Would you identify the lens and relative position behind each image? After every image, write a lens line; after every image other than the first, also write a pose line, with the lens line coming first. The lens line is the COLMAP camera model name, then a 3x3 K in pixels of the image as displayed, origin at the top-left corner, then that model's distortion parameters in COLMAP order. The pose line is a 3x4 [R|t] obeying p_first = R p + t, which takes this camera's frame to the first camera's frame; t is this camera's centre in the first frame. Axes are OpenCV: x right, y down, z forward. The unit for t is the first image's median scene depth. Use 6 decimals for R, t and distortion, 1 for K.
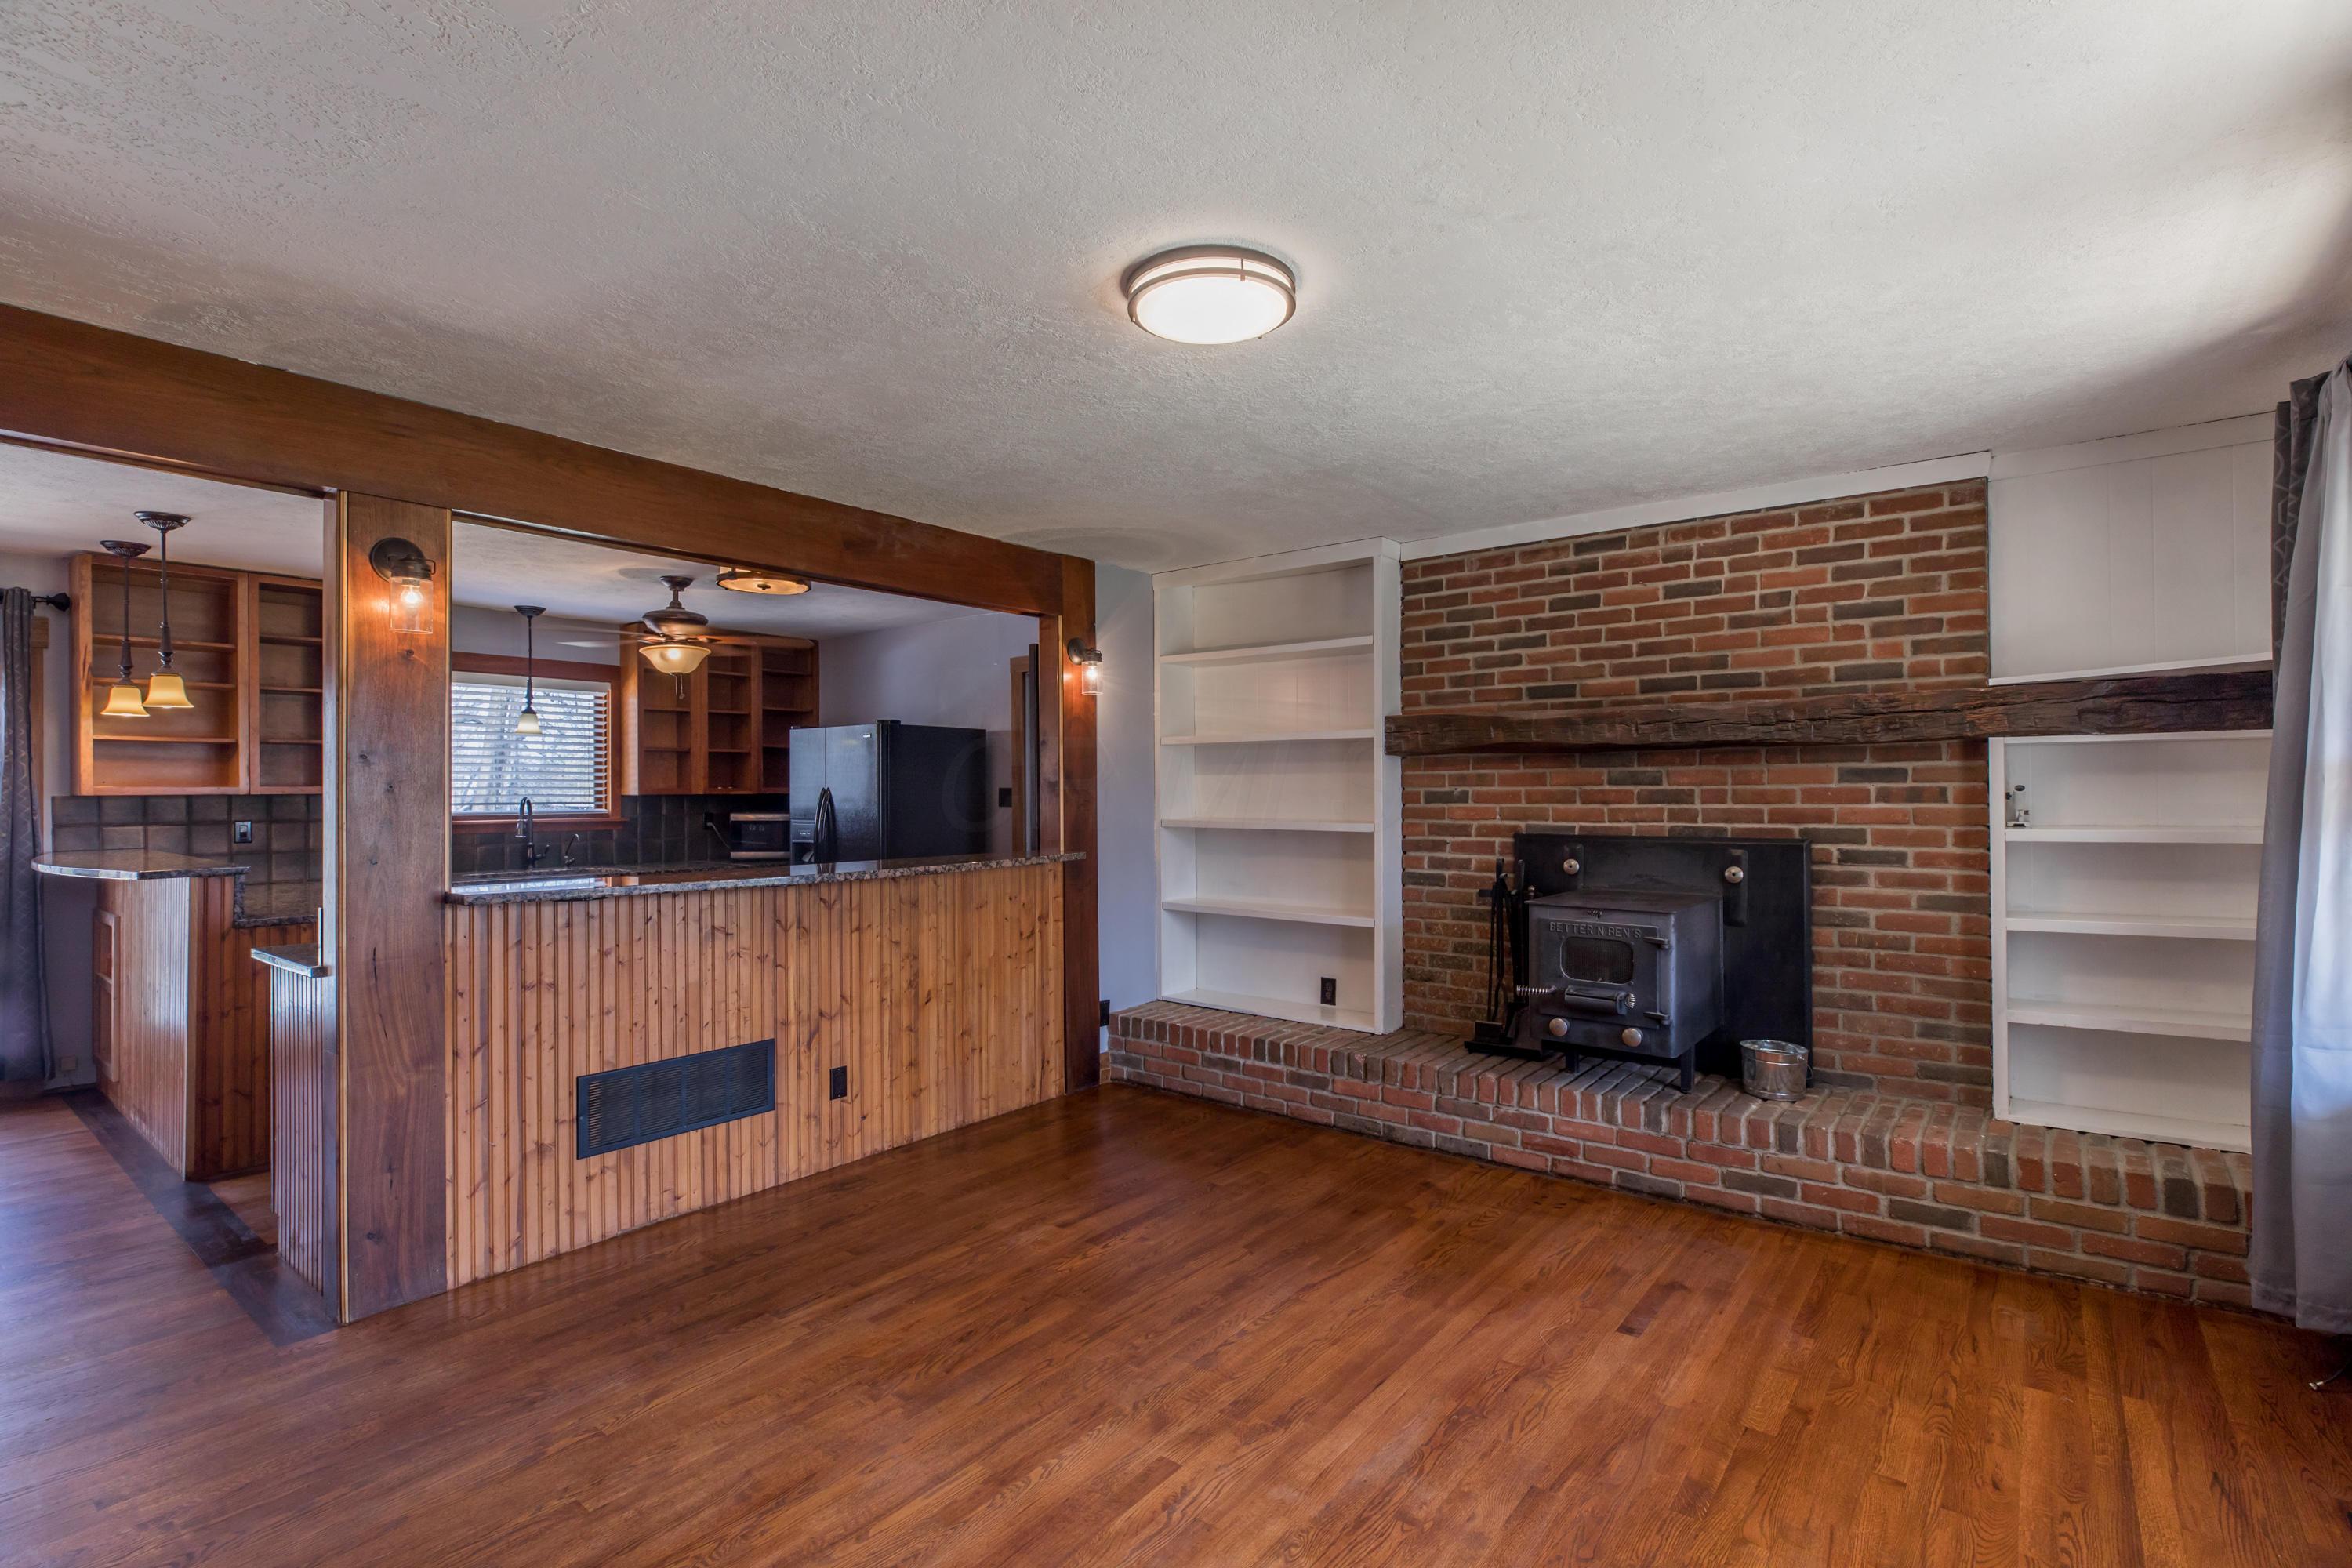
lens RADIAL K [[1092.7, 0, 1164.5], [0, 1092.7, 788.9], [0, 0, 1]] dist [-0.002881, -0.000569]
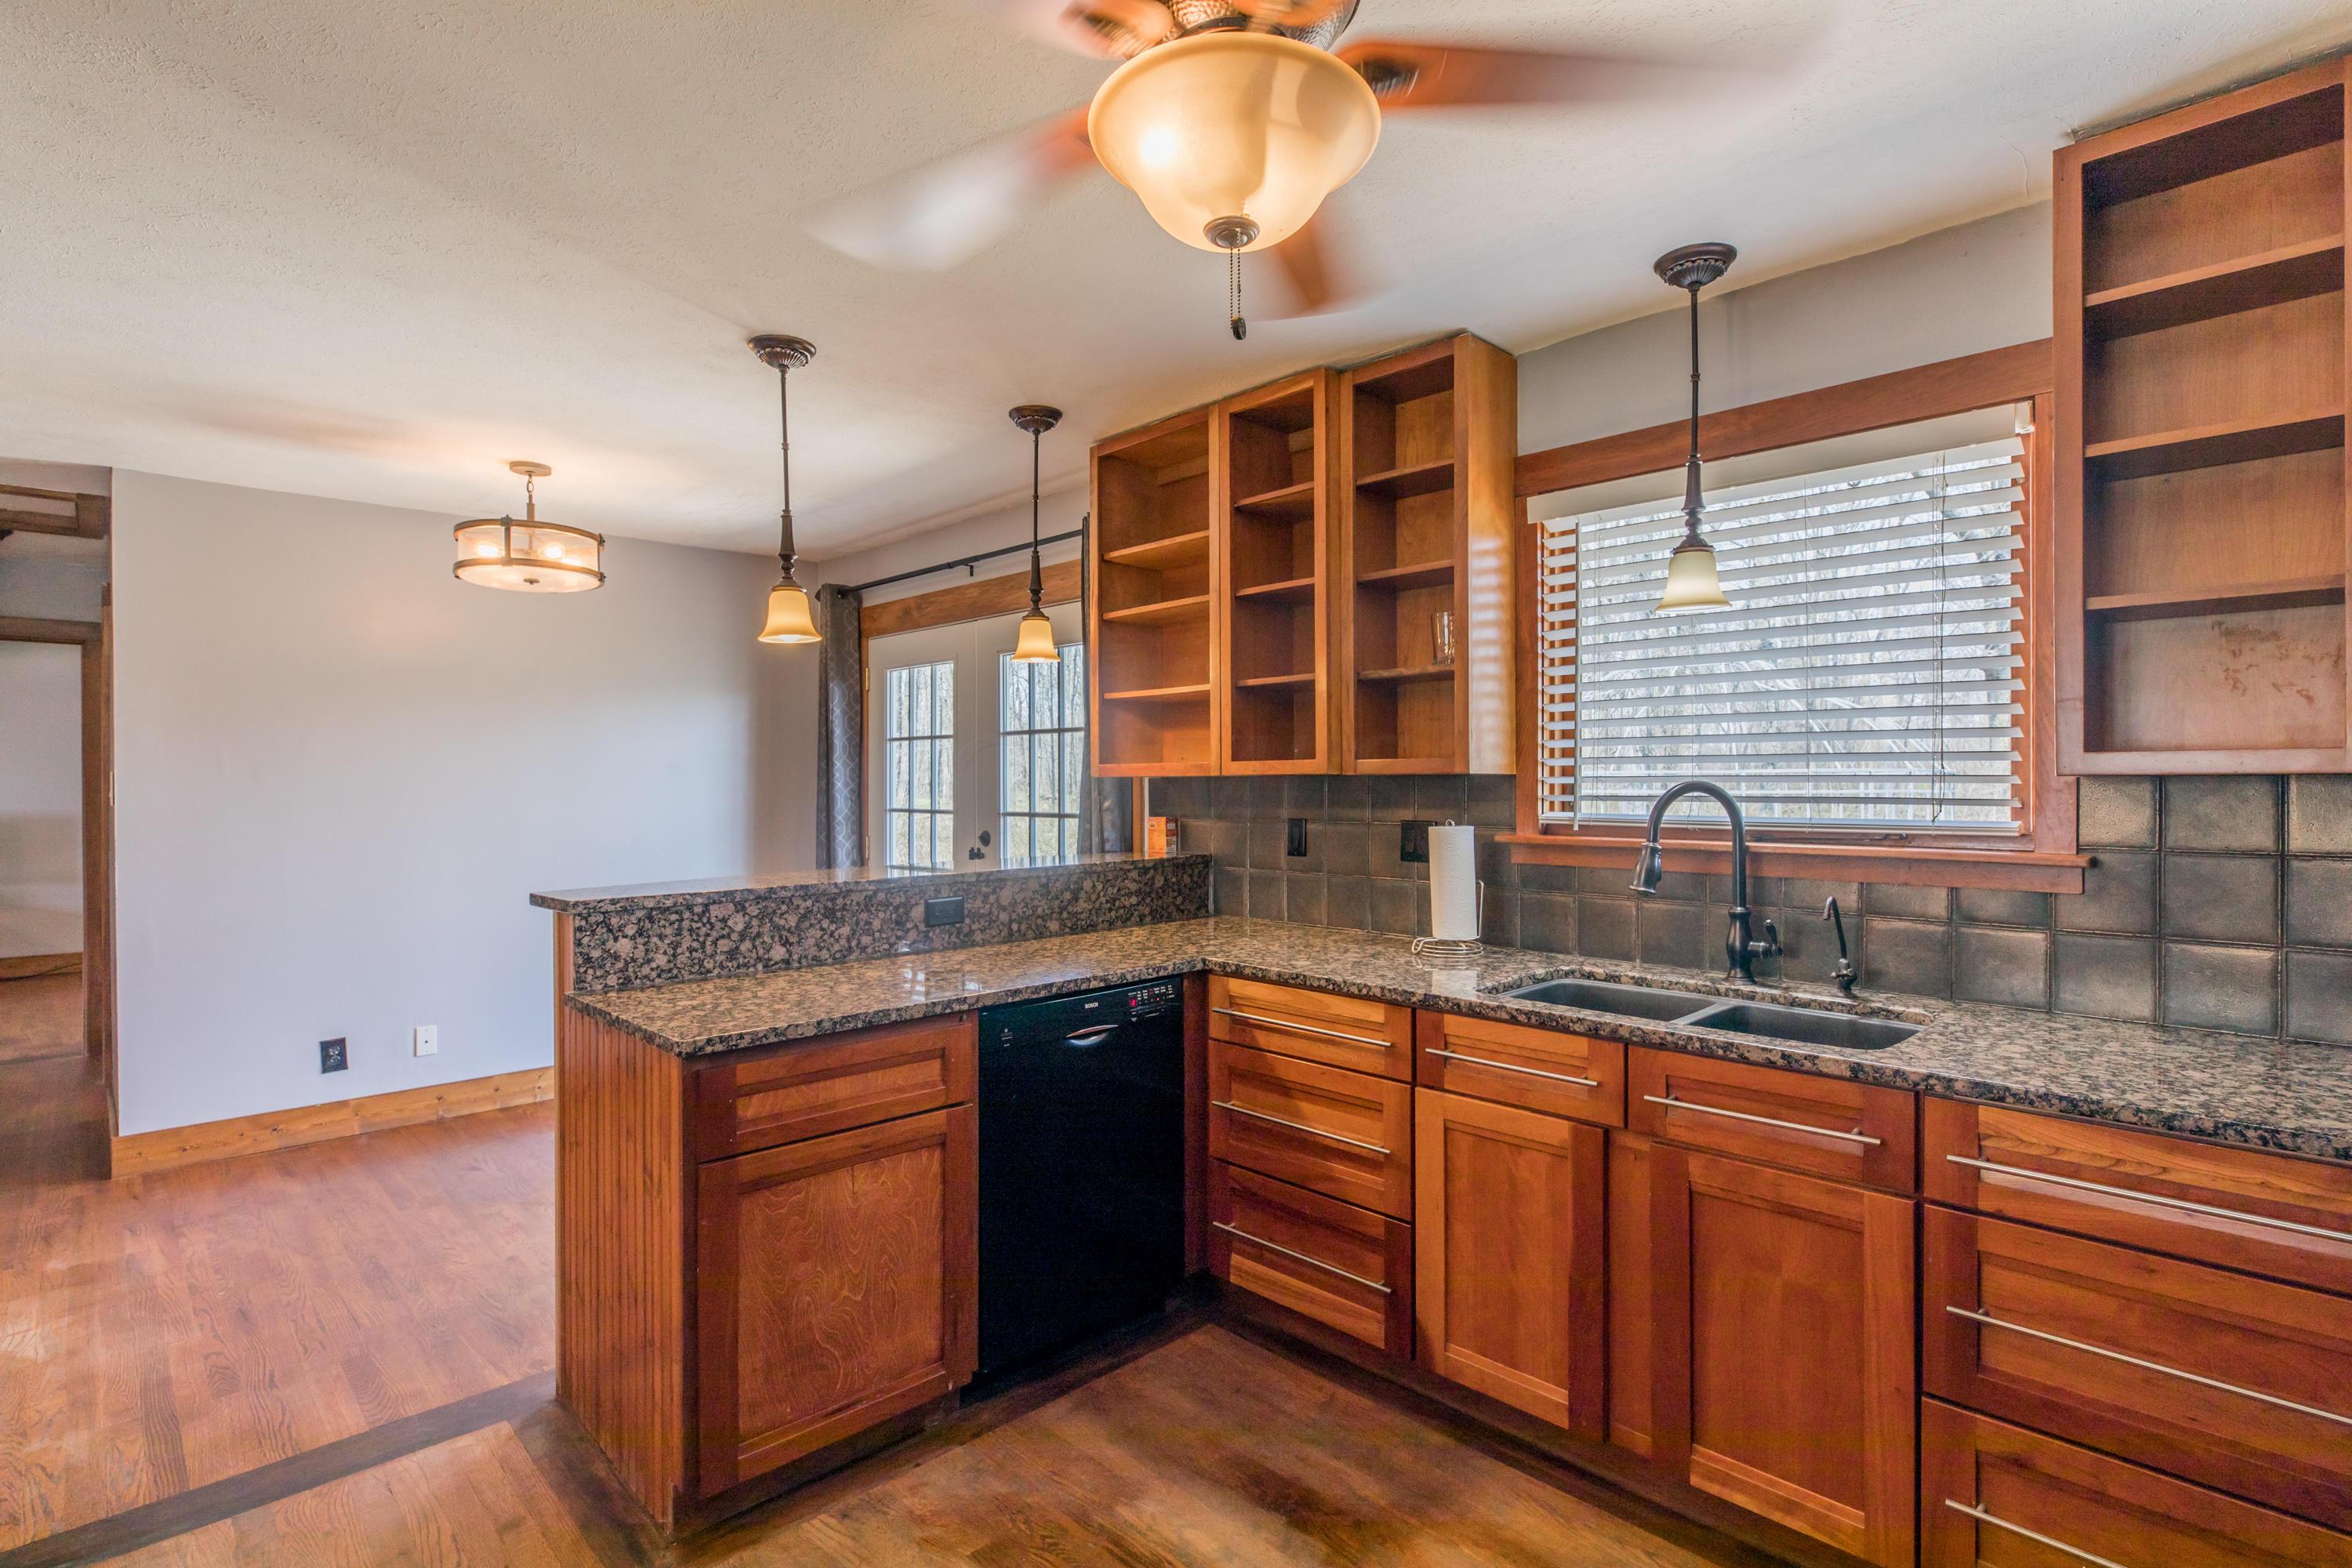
lens RADIAL K [[1114.5, 0, 1170.8], [0, 1114.5, 786.6], [0, 0, 1]] dist [-0.014686, -0.000176]
pose [[-0.129263, 0.005730, -0.991594, -0.334258], [0.004875, 0.999975, 0.005143, 0.011379], [0.991598, -0.004170, -0.129288, 1.510030]]
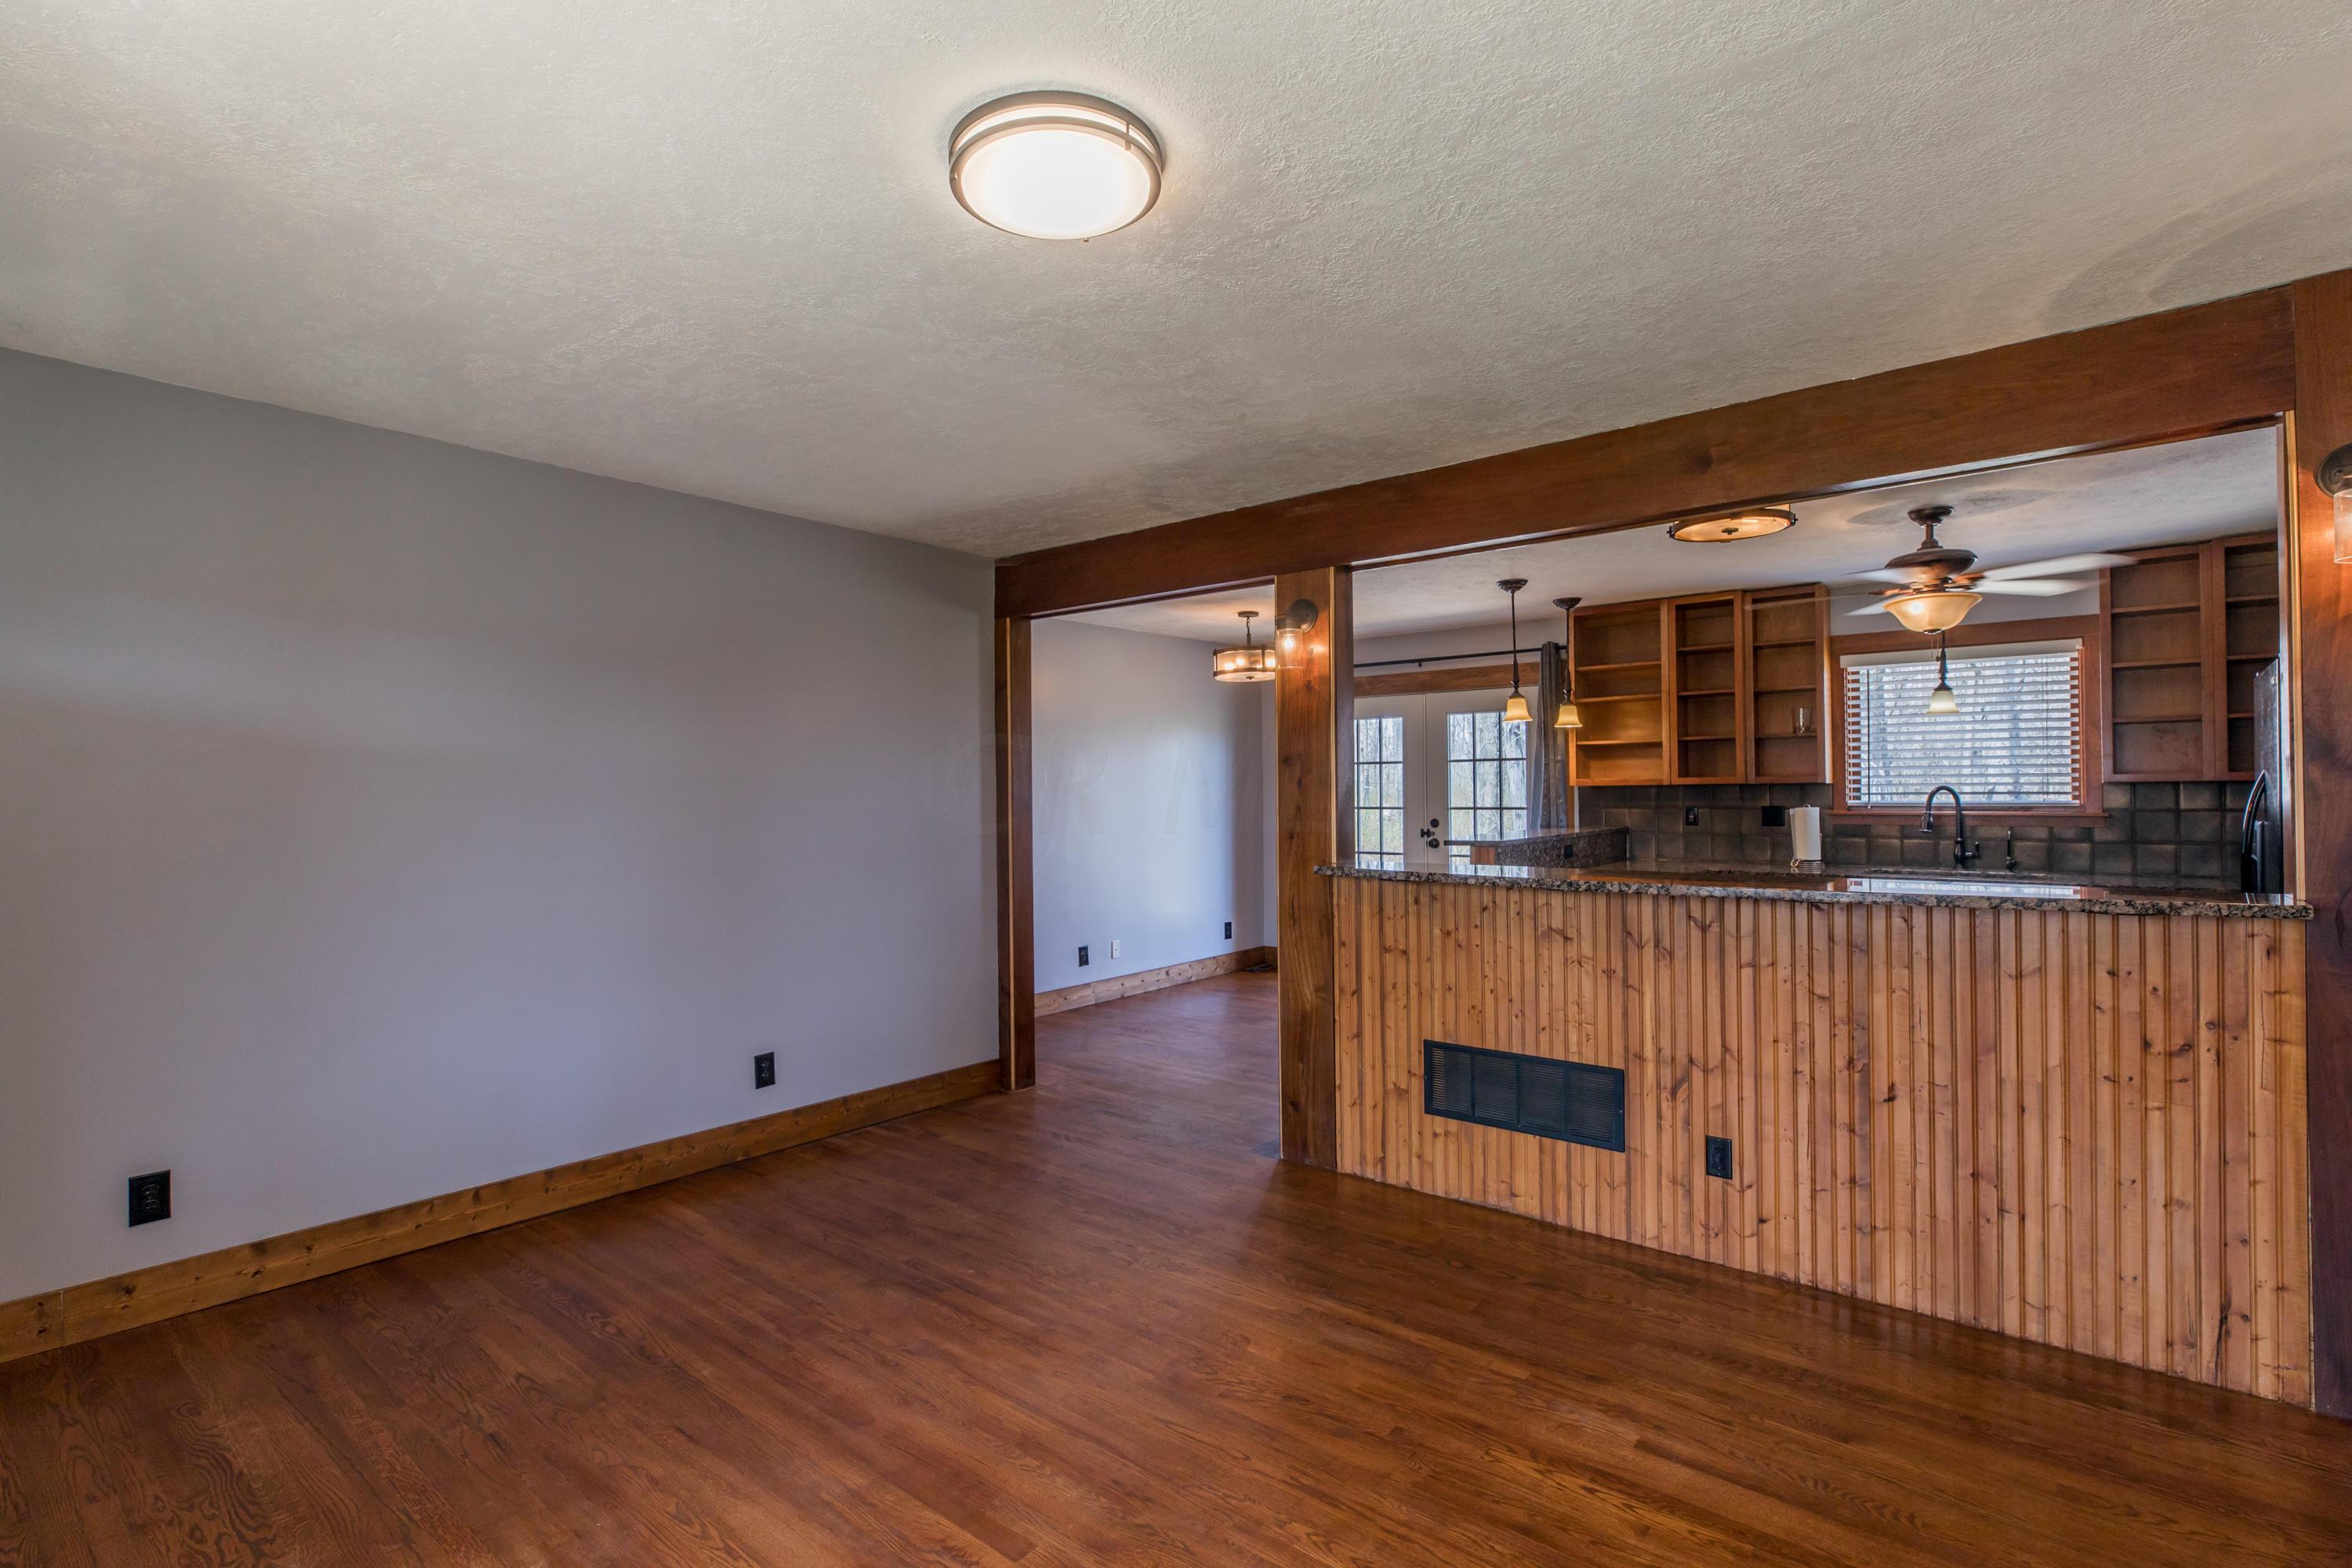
lens RADIAL K [[1092.7, 0, 1170.7], [0, 1092.7, 789.4], [0, 0, 1]] dist [-0.002881, -0.000569]
pose [[-0.018485, 0.001487, -0.999828, 0.524716], [0.012881, 0.999916, 0.001249, 0.002221], [0.999746, -0.012855, -0.018502, 0.682798]]
